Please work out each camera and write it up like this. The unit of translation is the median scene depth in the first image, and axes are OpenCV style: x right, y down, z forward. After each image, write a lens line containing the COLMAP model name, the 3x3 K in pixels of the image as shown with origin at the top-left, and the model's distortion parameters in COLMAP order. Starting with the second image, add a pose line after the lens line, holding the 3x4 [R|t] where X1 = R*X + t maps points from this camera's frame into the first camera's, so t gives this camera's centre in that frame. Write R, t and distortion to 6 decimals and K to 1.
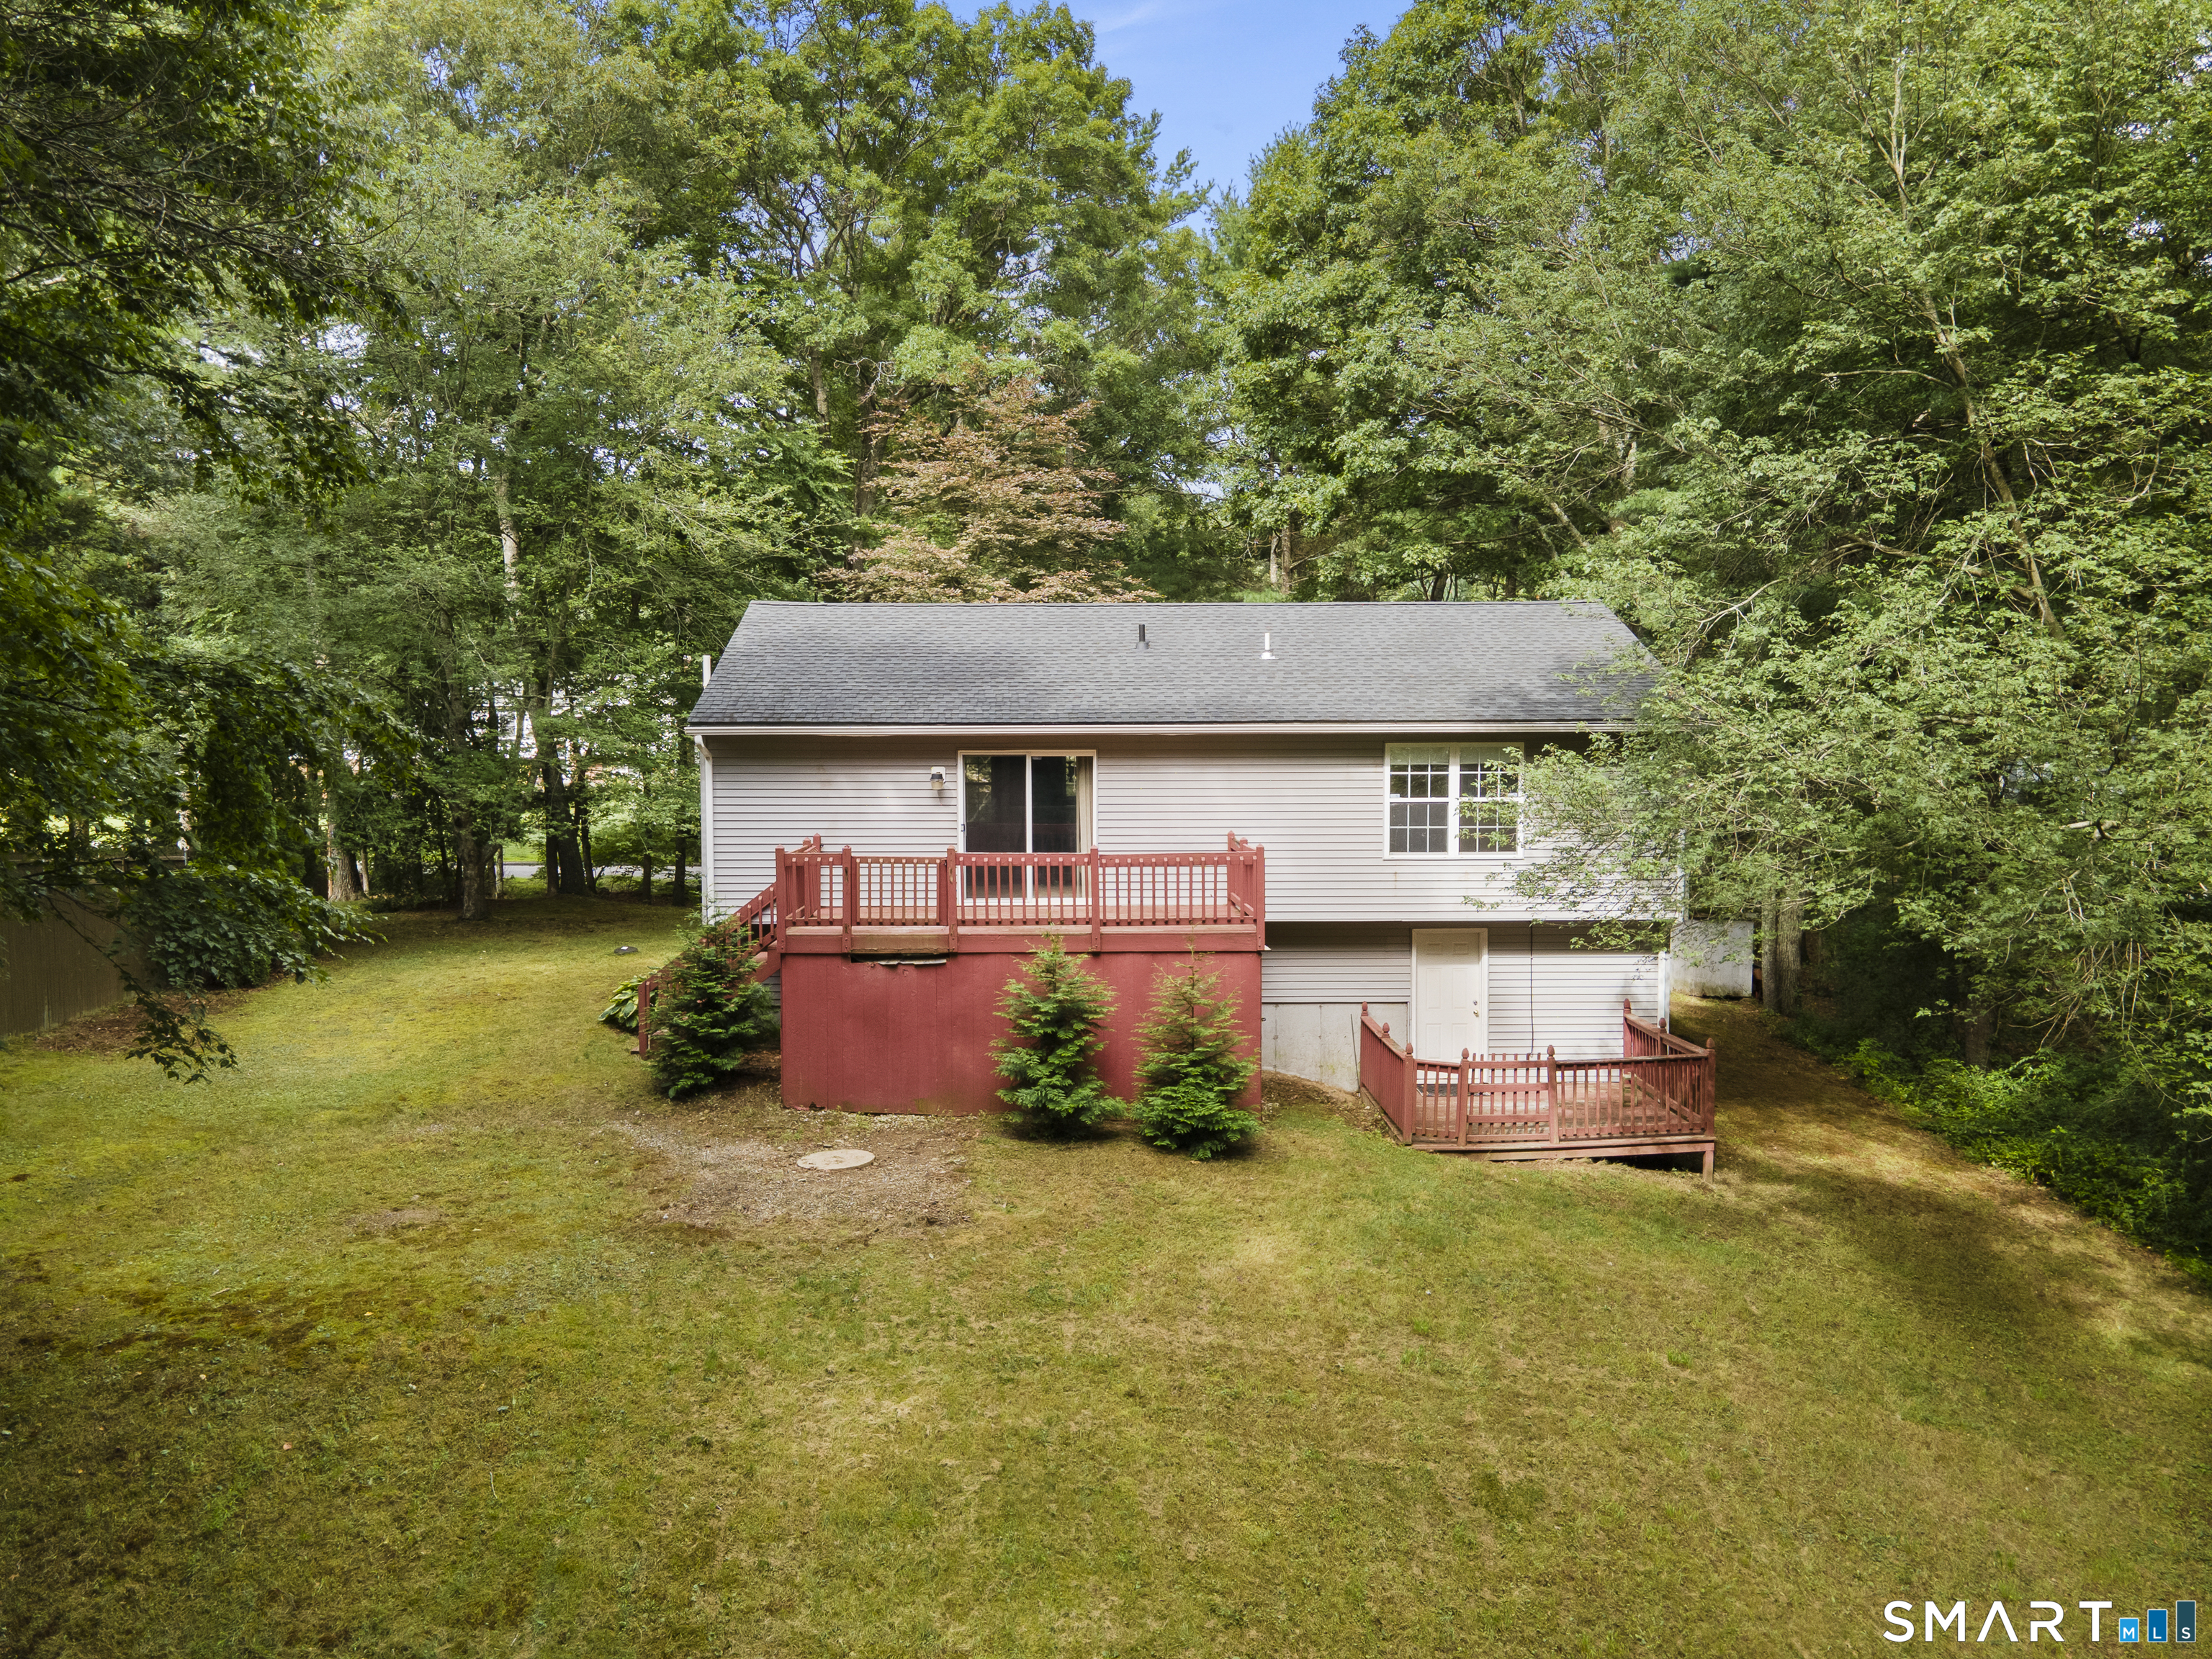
lens RADIAL K [[1633.5, 0, 1106.0], [0, 1633.5, 829.5], [0, 0, 1]] dist [0.034546, 0.004964]
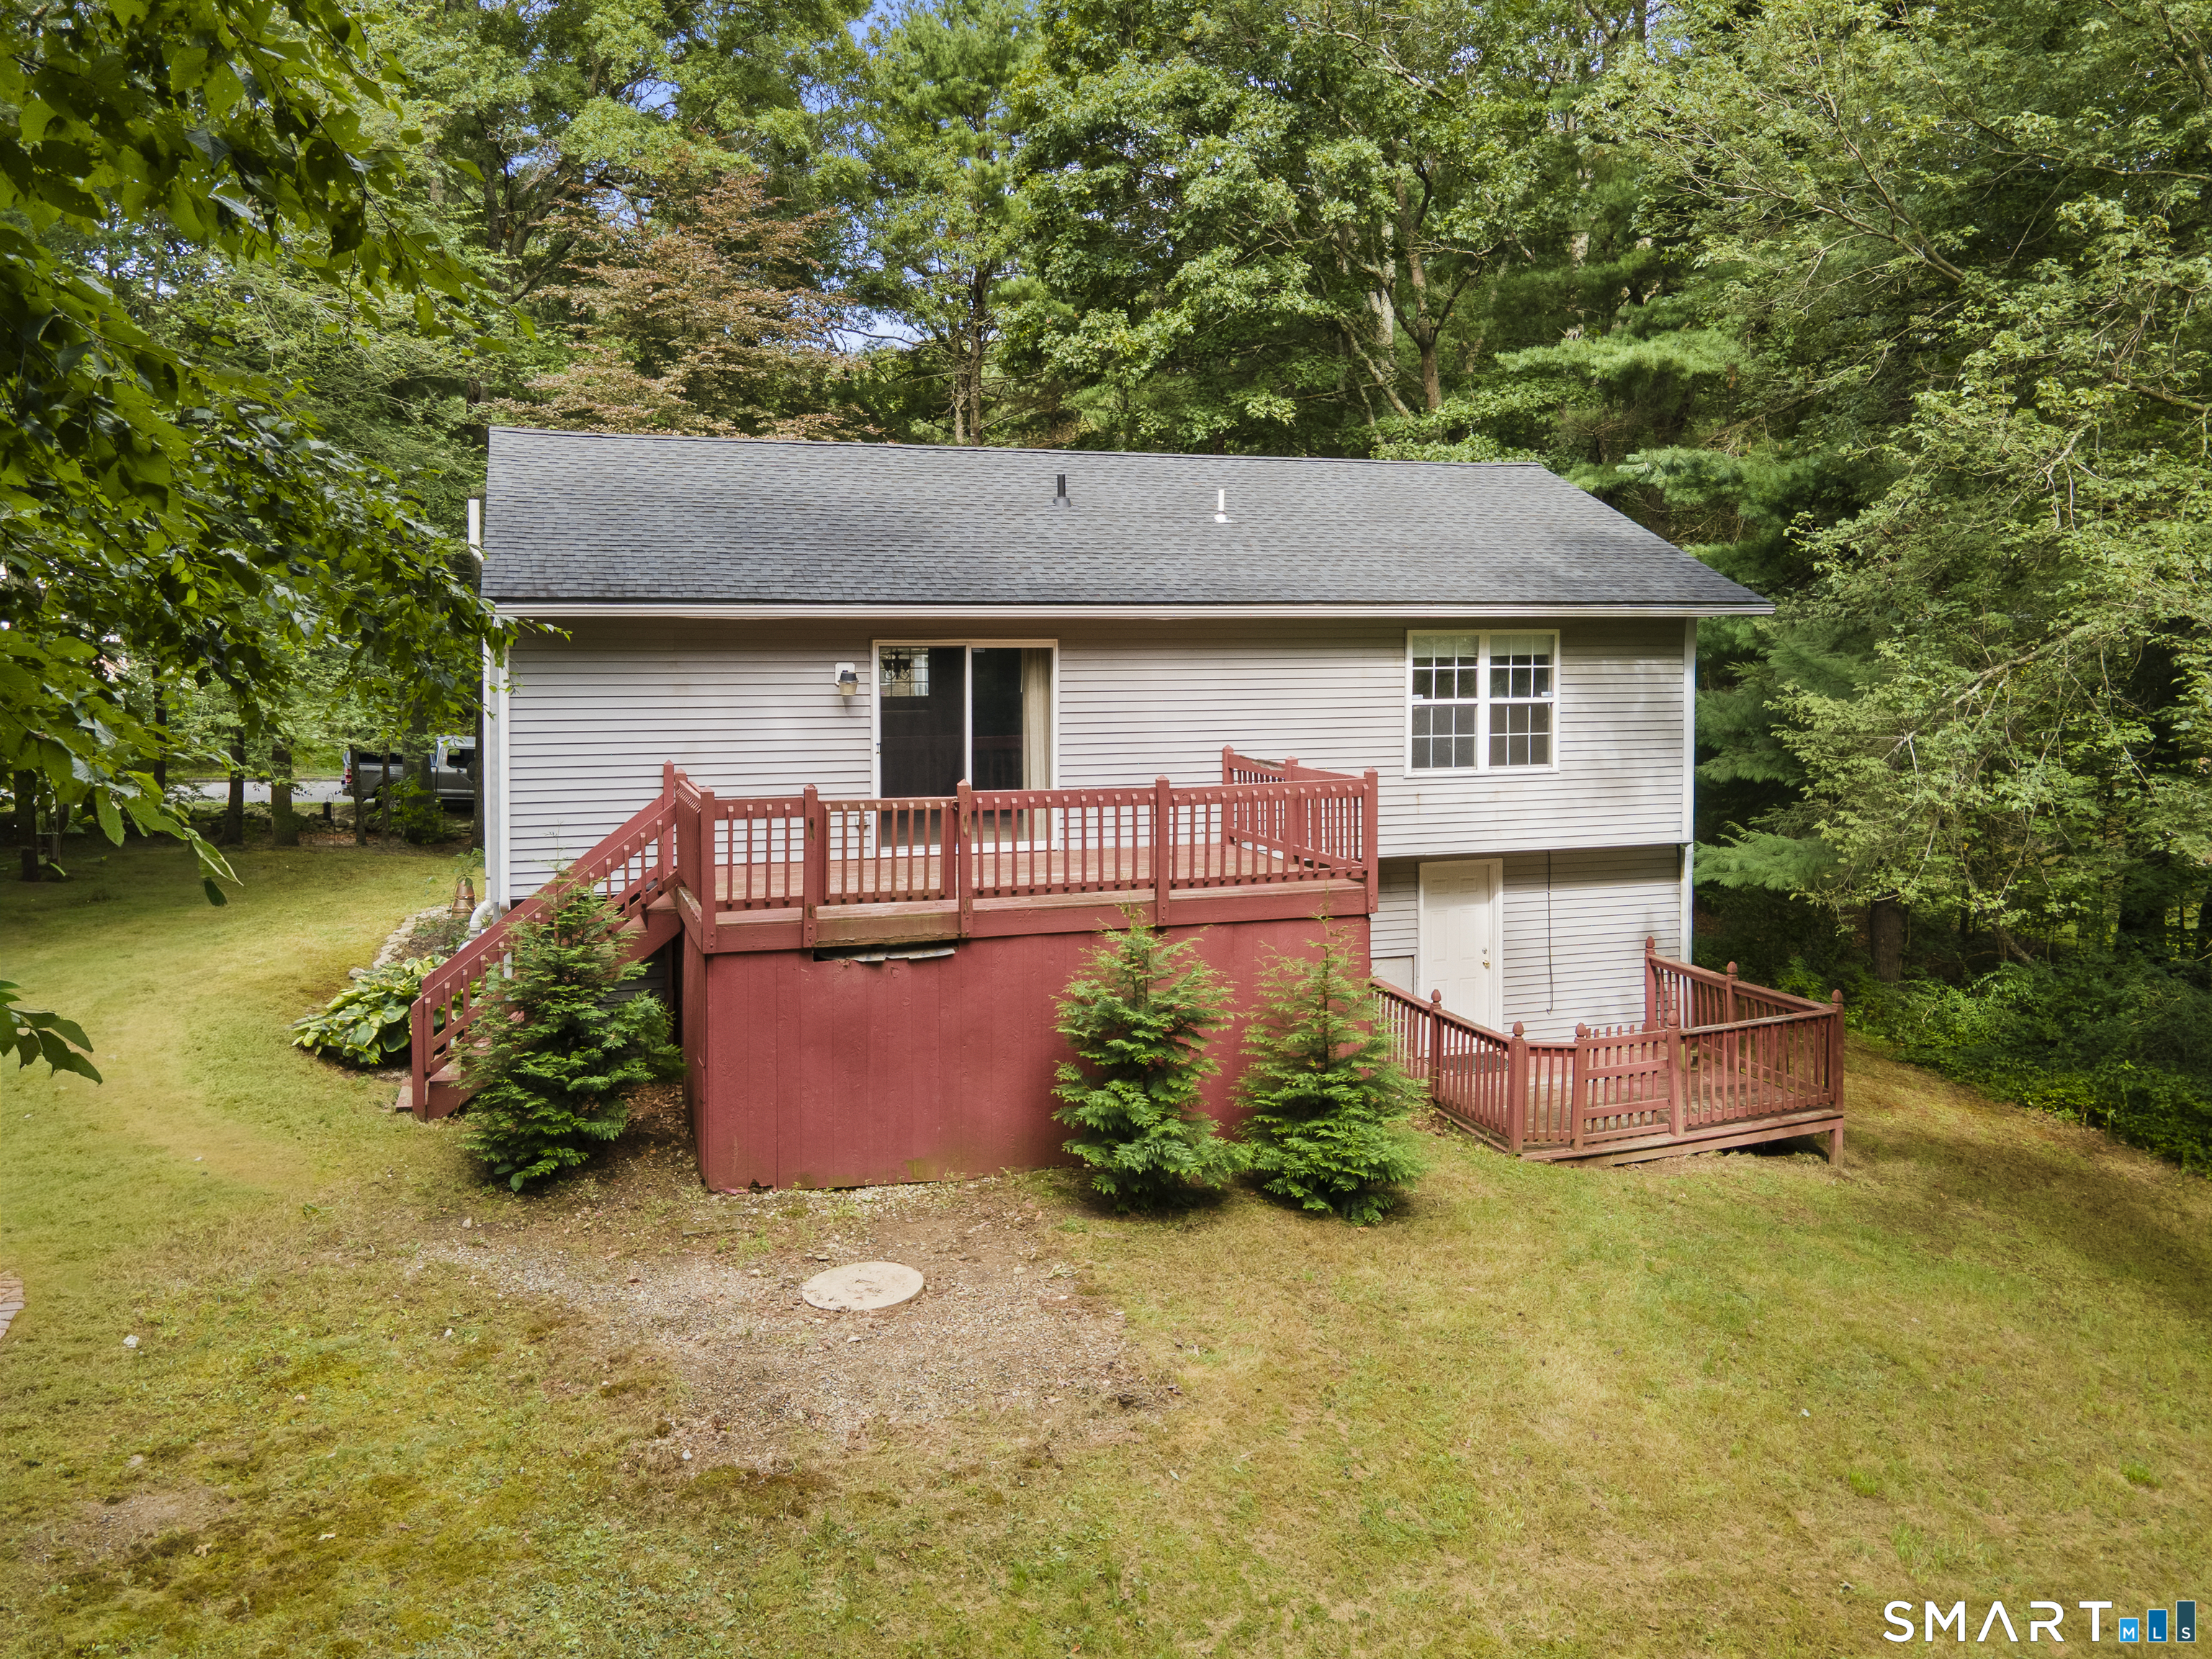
lens RADIAL K [[1696.2, 0, 1105.5], [0, 1696.2, 665.7], [0, 0, 1]] dist [0.021059, 0.013991]
pose [[0.955654, -0.005484, 0.294439, -0.213329], [0.014303, 0.999511, -0.027806, -0.015306], [-0.294143, 0.030784, 0.955266, 0.265578]]
